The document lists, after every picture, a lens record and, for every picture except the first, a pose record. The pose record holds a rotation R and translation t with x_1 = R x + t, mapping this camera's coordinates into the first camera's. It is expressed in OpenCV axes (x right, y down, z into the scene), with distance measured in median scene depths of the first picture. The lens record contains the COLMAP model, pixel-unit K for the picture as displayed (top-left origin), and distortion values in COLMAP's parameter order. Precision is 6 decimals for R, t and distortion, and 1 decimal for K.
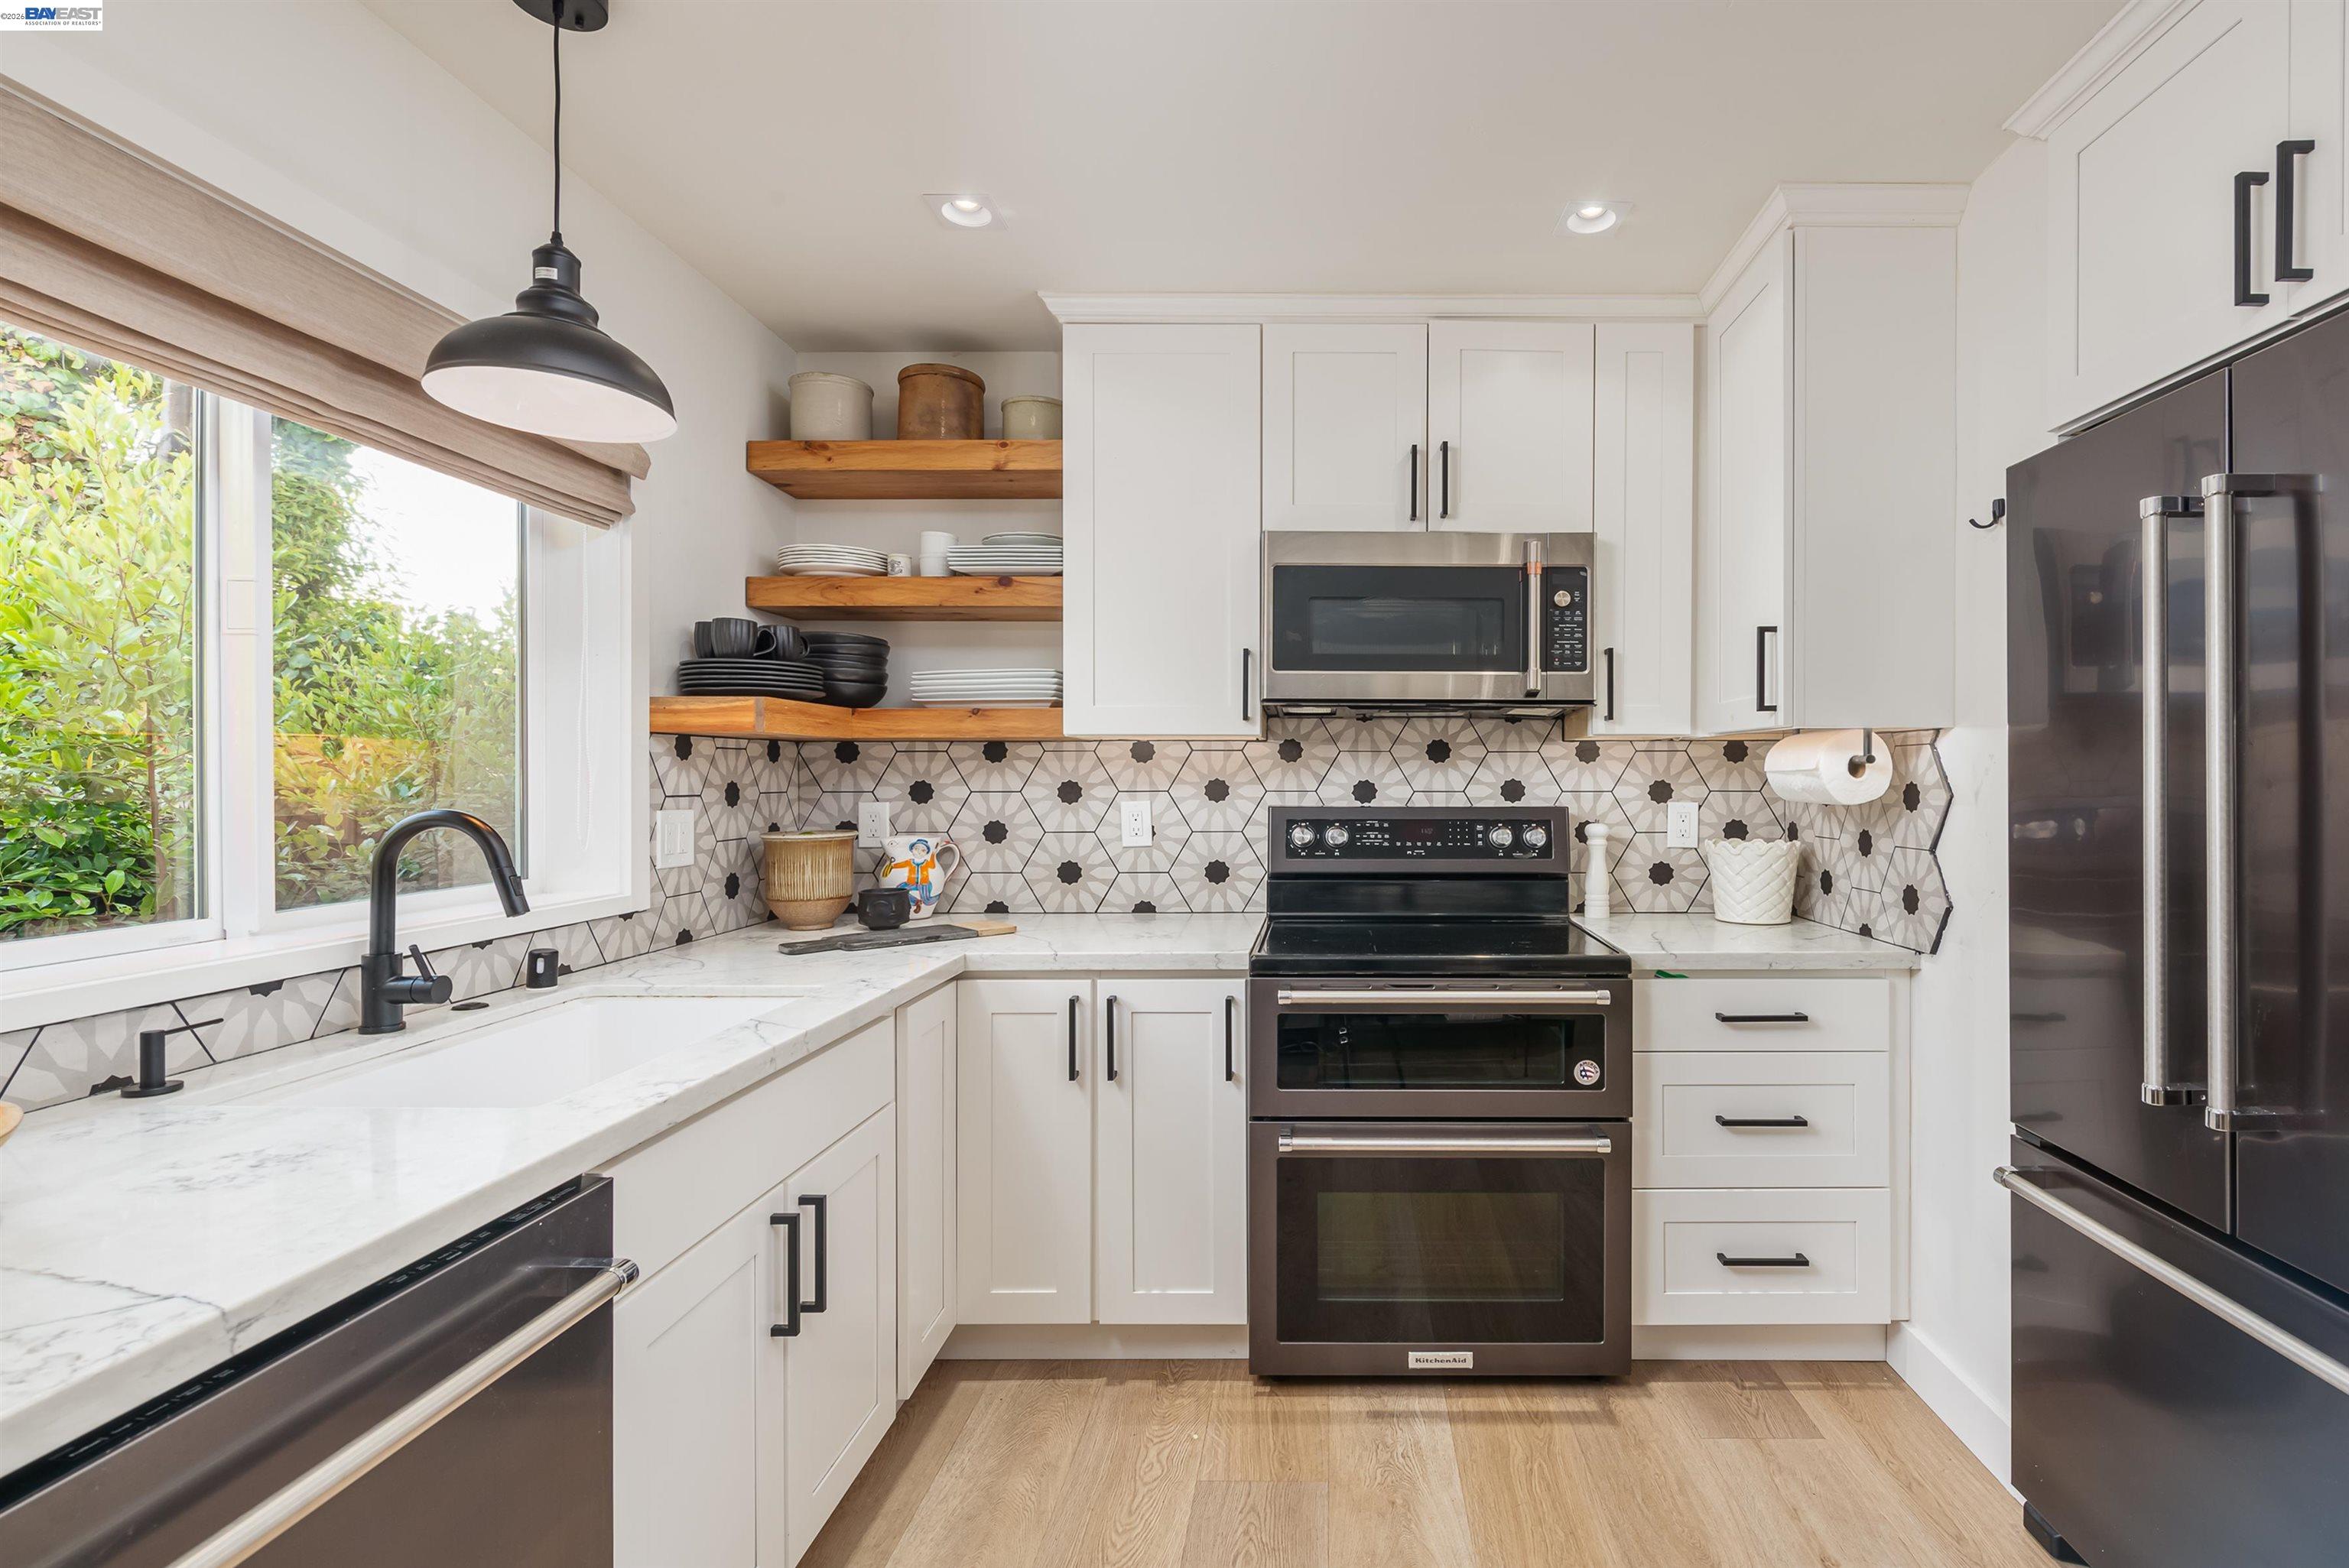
lens RADIAL K [[1064.2, 0, 1178.5], [0, 1064.2, 778.1], [0, 0, 1]] dist [0.000326, -0.008879]
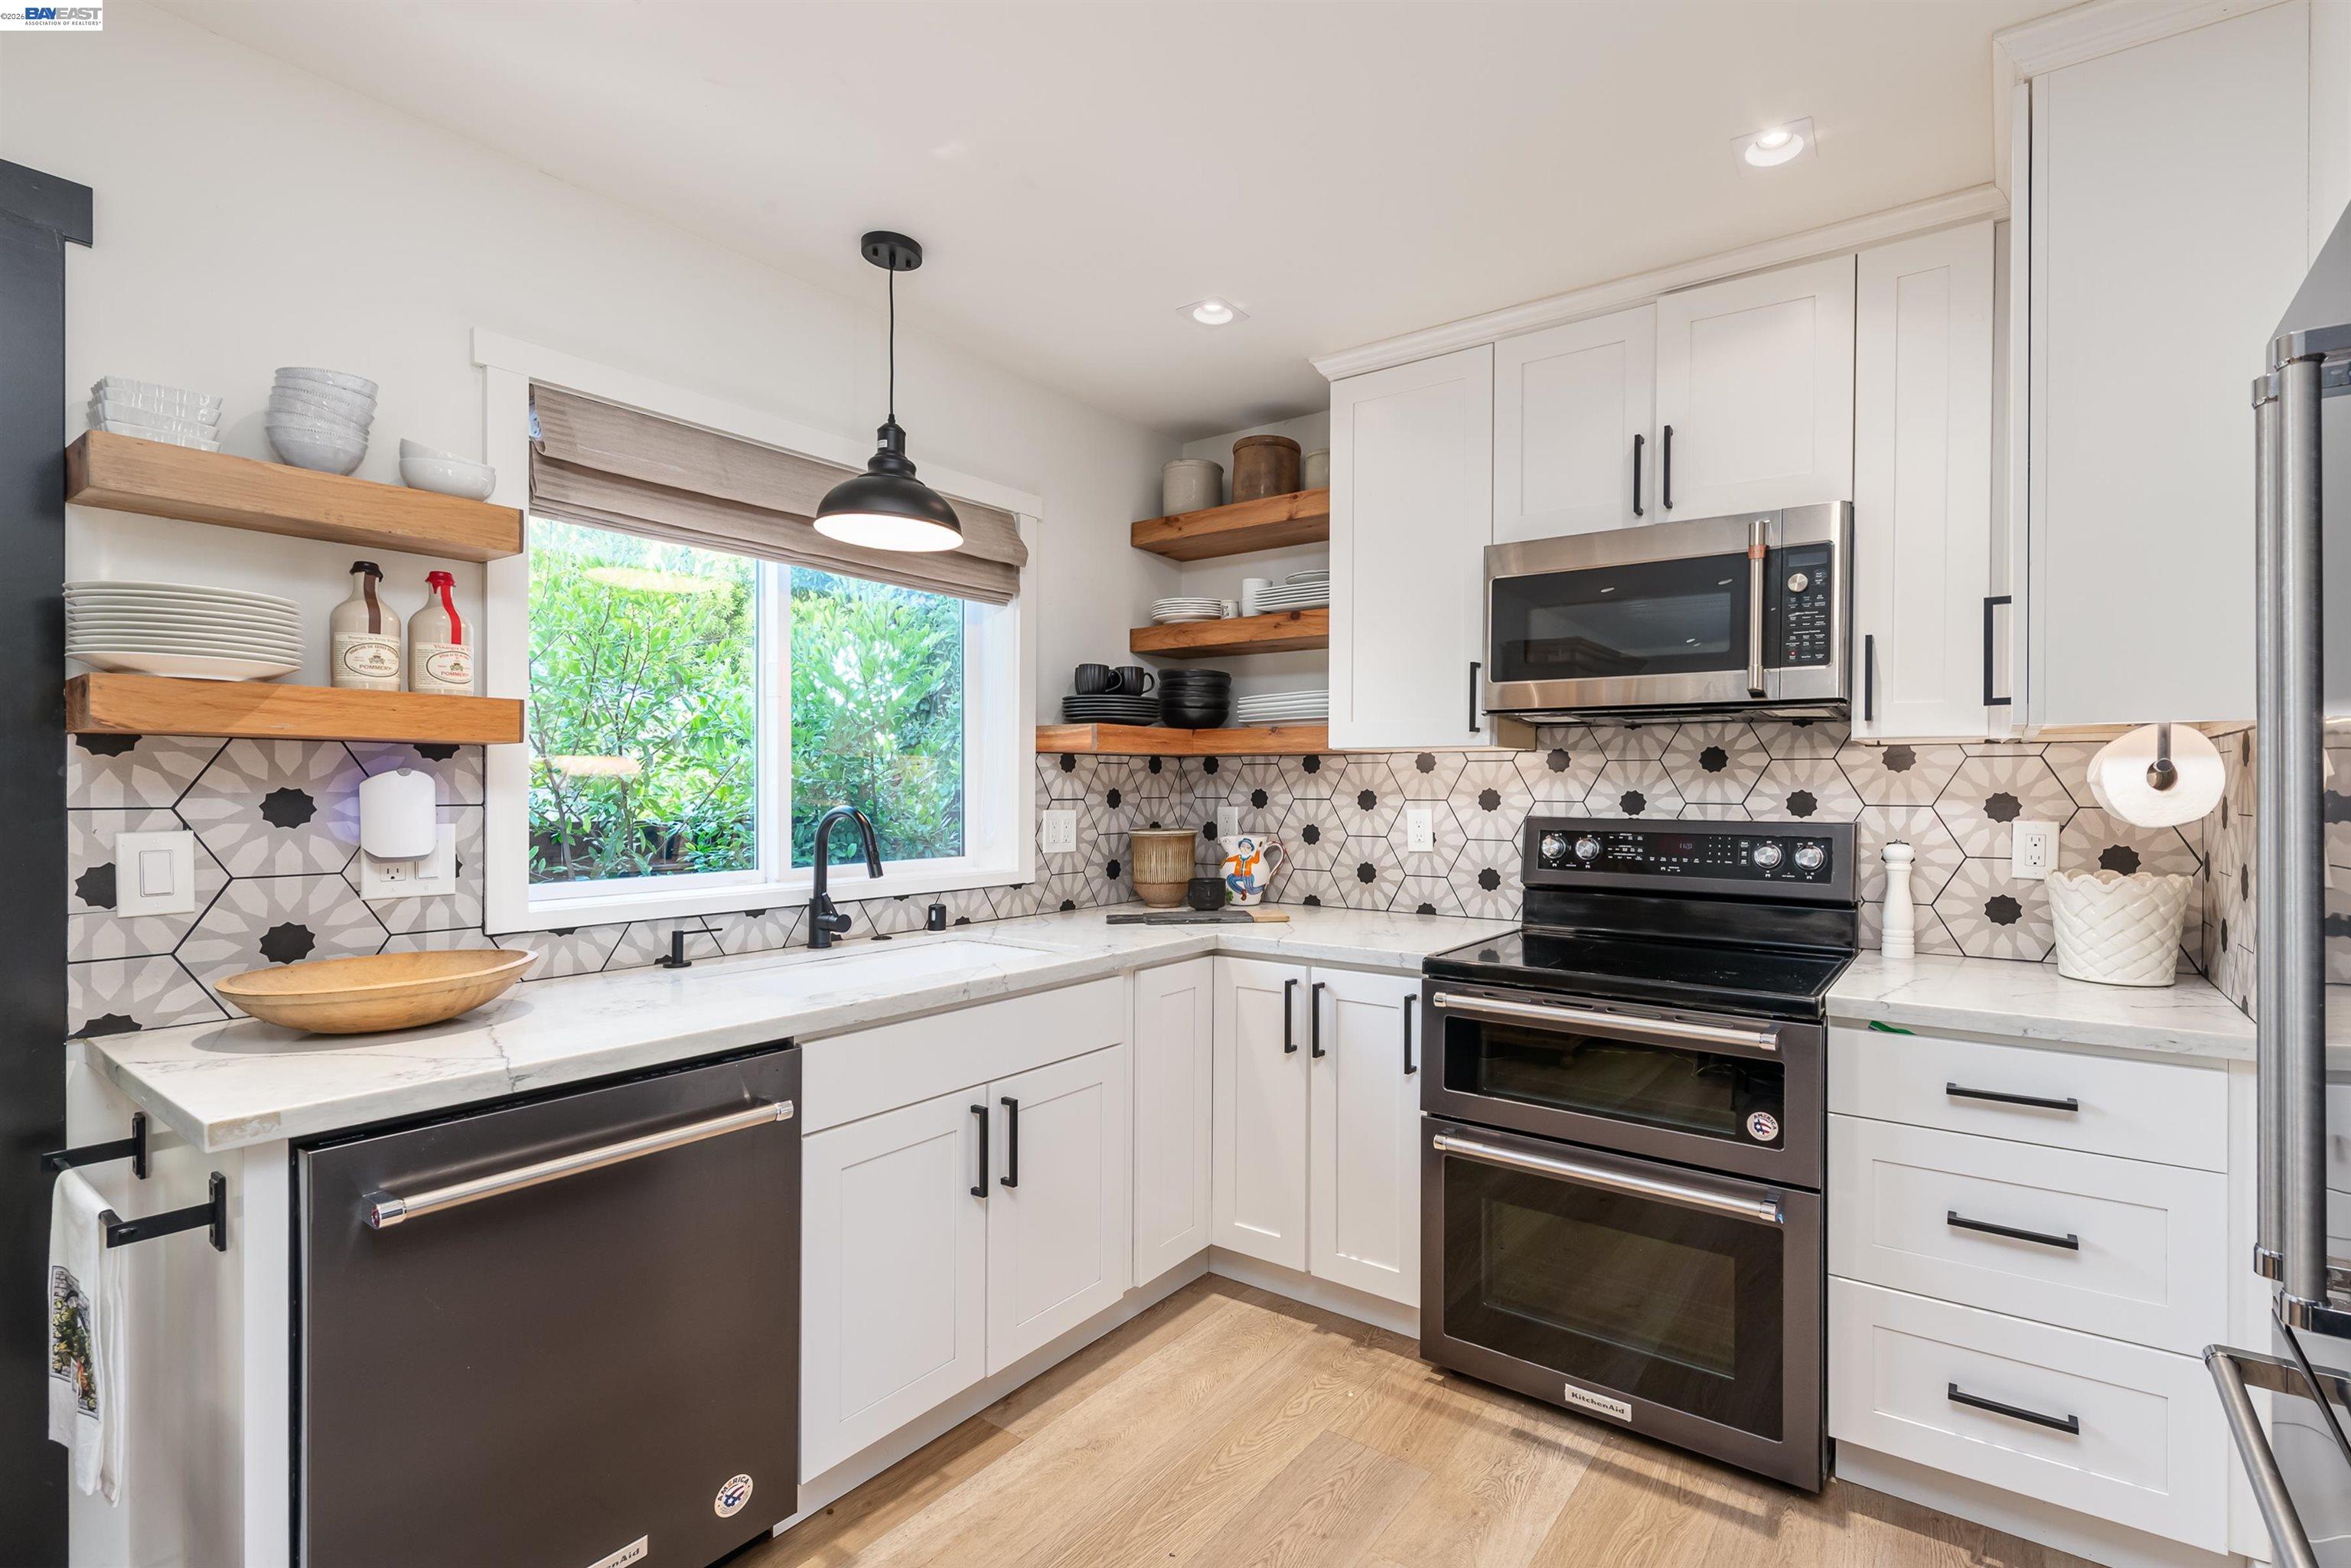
lens RADIAL K [[967.1, 0, 1175.5], [0, 967.1, 784.0], [0, 0, 1]] dist [0.001576, -0.004022]
pose [[0.844074, 0.002461, -0.536220, 0.315495], [-0.004256, 0.999989, -0.002110, -0.000549], [0.536209, 0.004063, 0.844075, 0.055332]]
